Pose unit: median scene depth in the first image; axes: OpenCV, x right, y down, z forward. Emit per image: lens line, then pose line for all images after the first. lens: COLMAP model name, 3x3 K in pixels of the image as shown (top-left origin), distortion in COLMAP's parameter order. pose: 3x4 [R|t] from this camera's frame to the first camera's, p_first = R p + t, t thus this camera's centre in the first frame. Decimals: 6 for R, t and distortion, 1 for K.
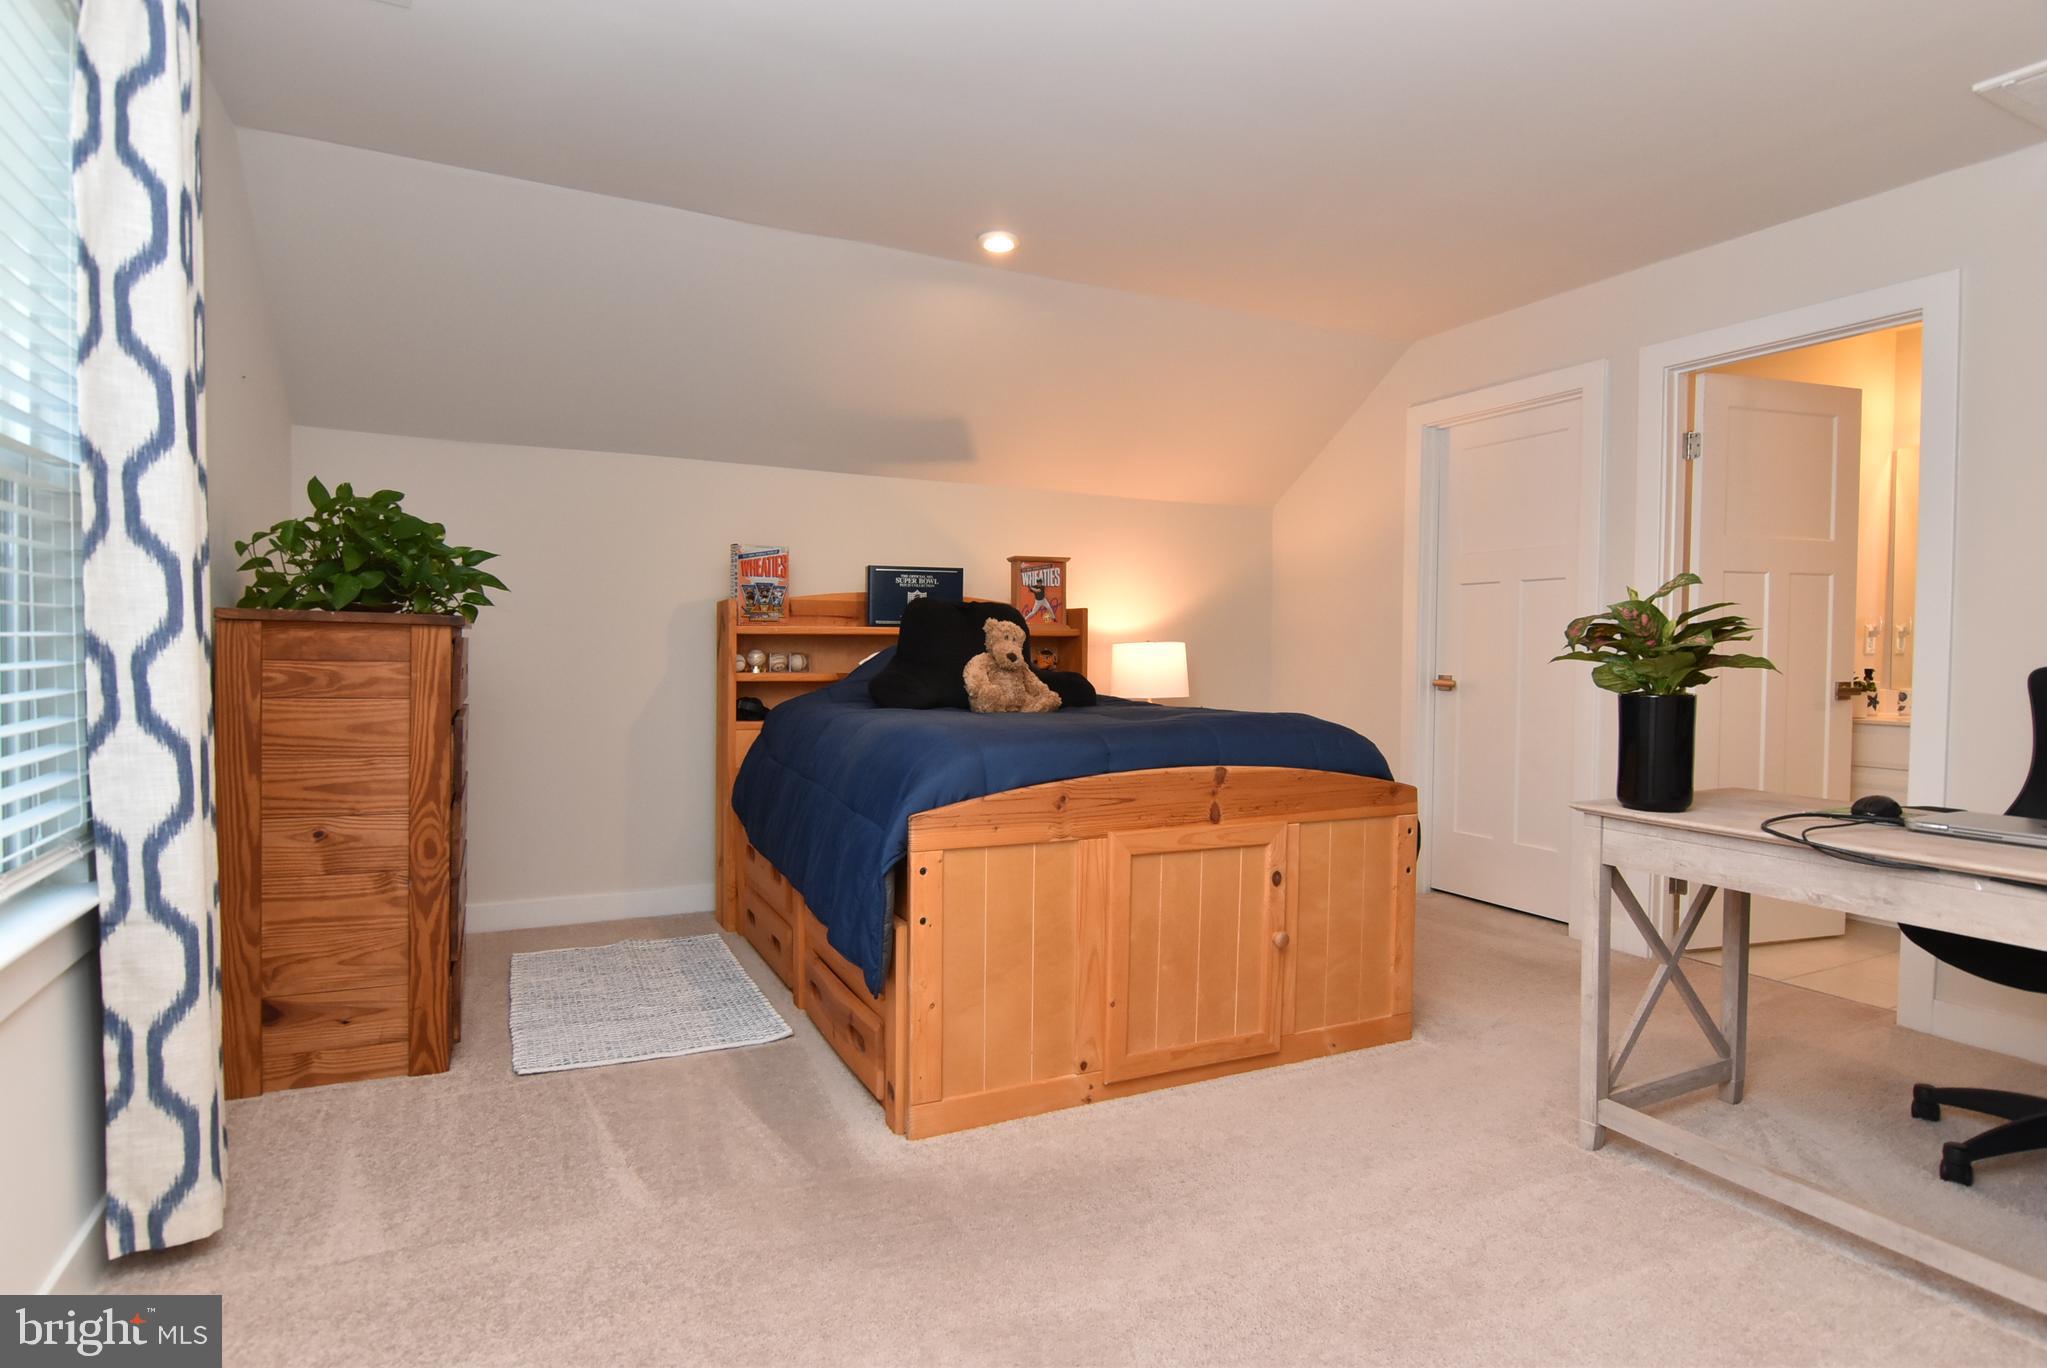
lens RADIAL K [[1090.0, 0, 1024.2], [0, 1090.0, 674.3], [0, 0, 1]] dist [-0.000563, -0.014051]
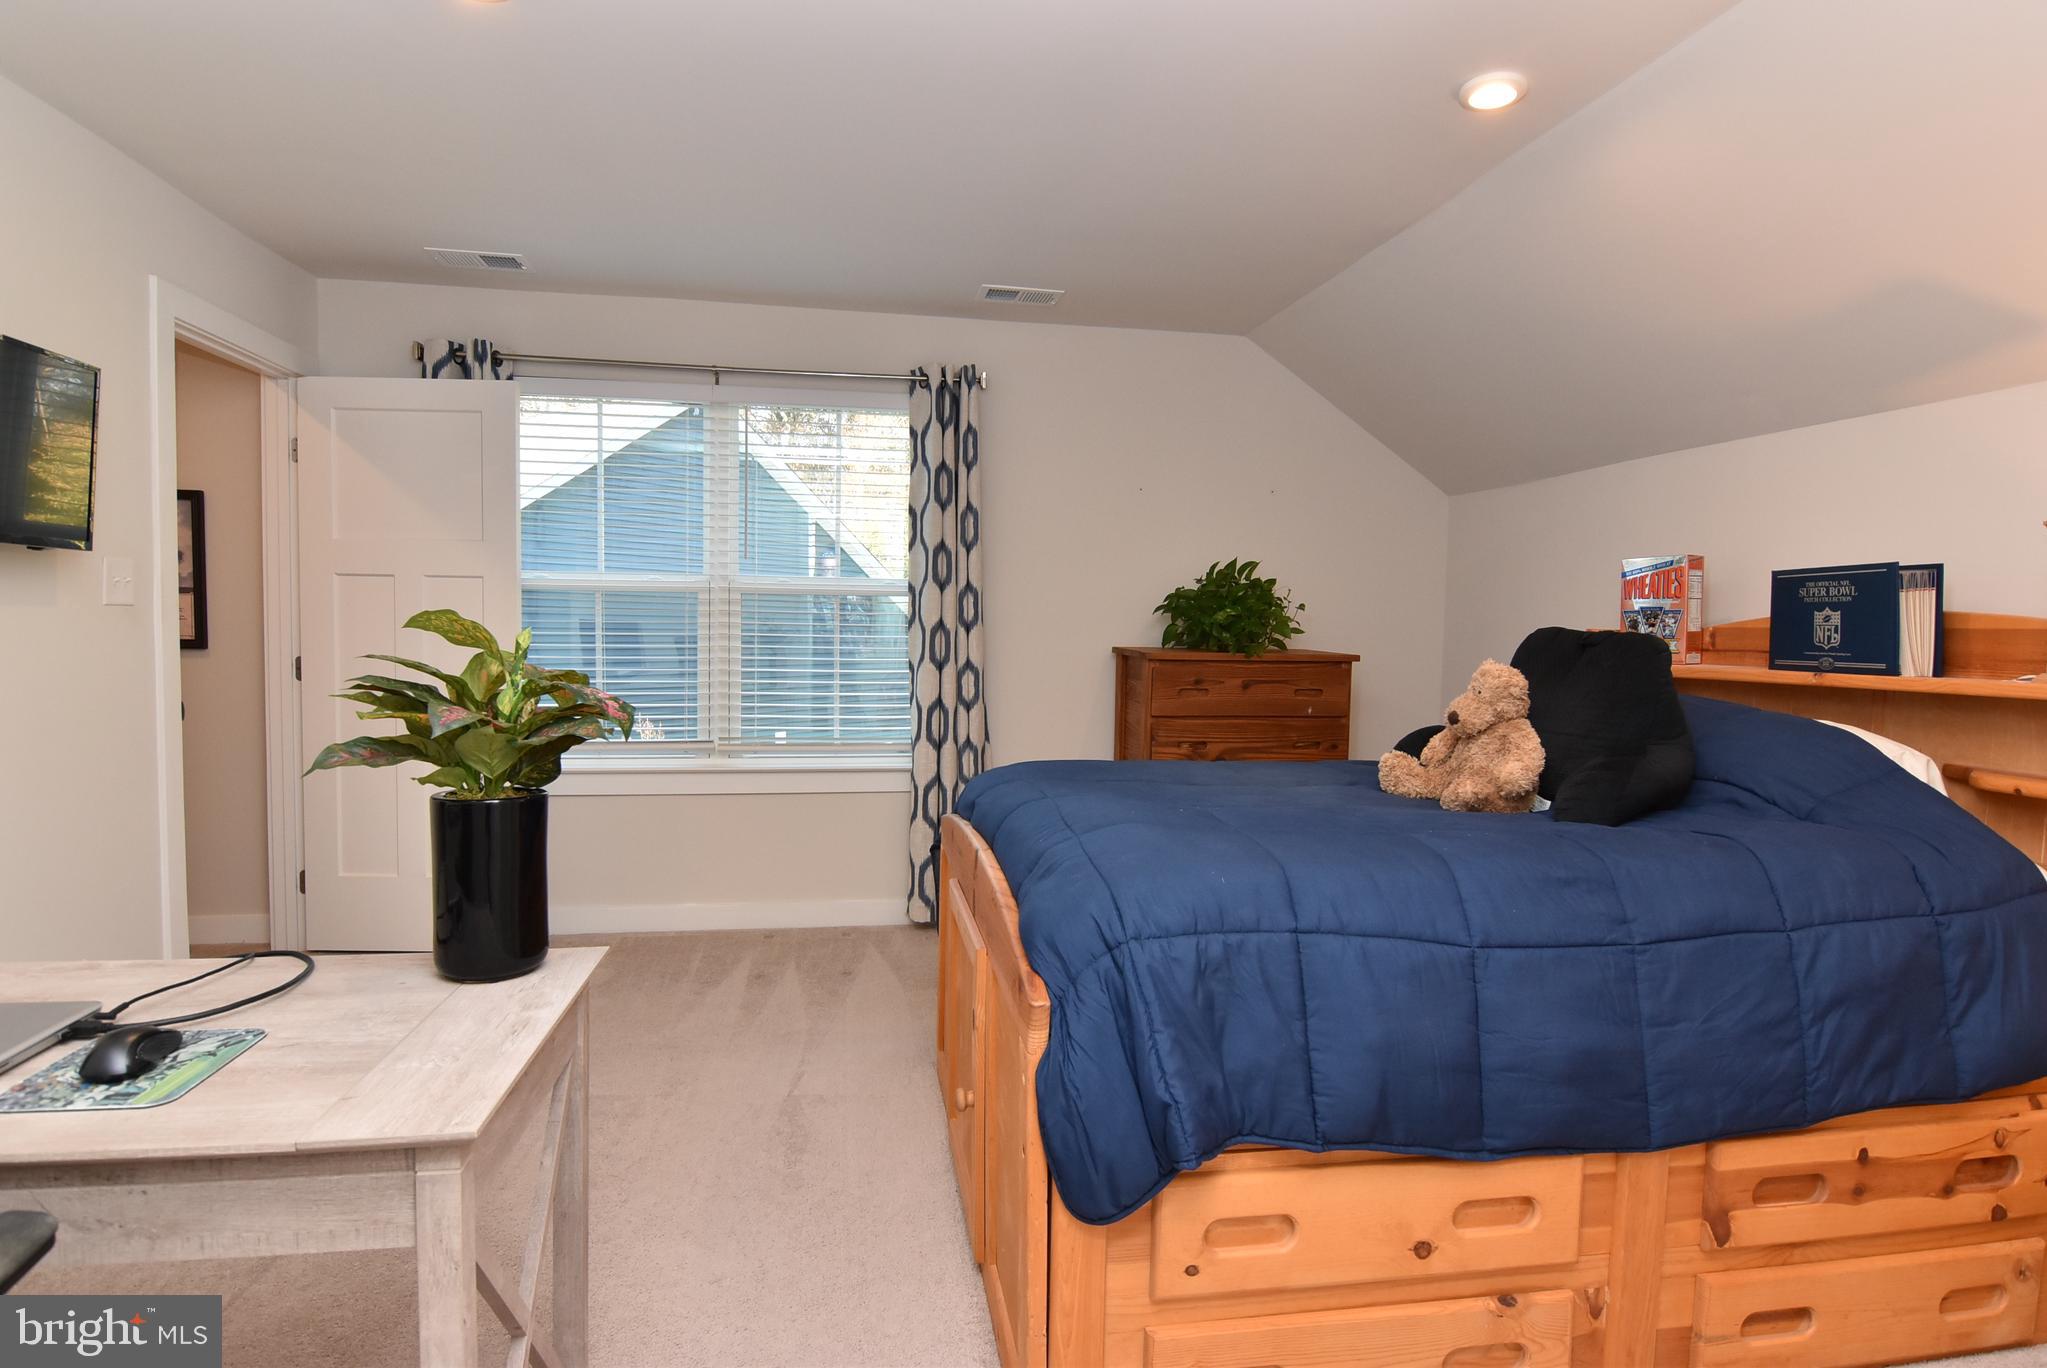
lens RADIAL K [[1090.0, 0, 1022.3], [0, 1090.0, 679.2], [0, 0, 1]] dist [-0.000563, -0.014051]
pose [[-0.290126, 0.027360, -0.956597, 0.612689], [-0.061516, 0.996991, 0.047172, -0.040560], [0.955009, 0.072532, -0.287570, 0.779587]]
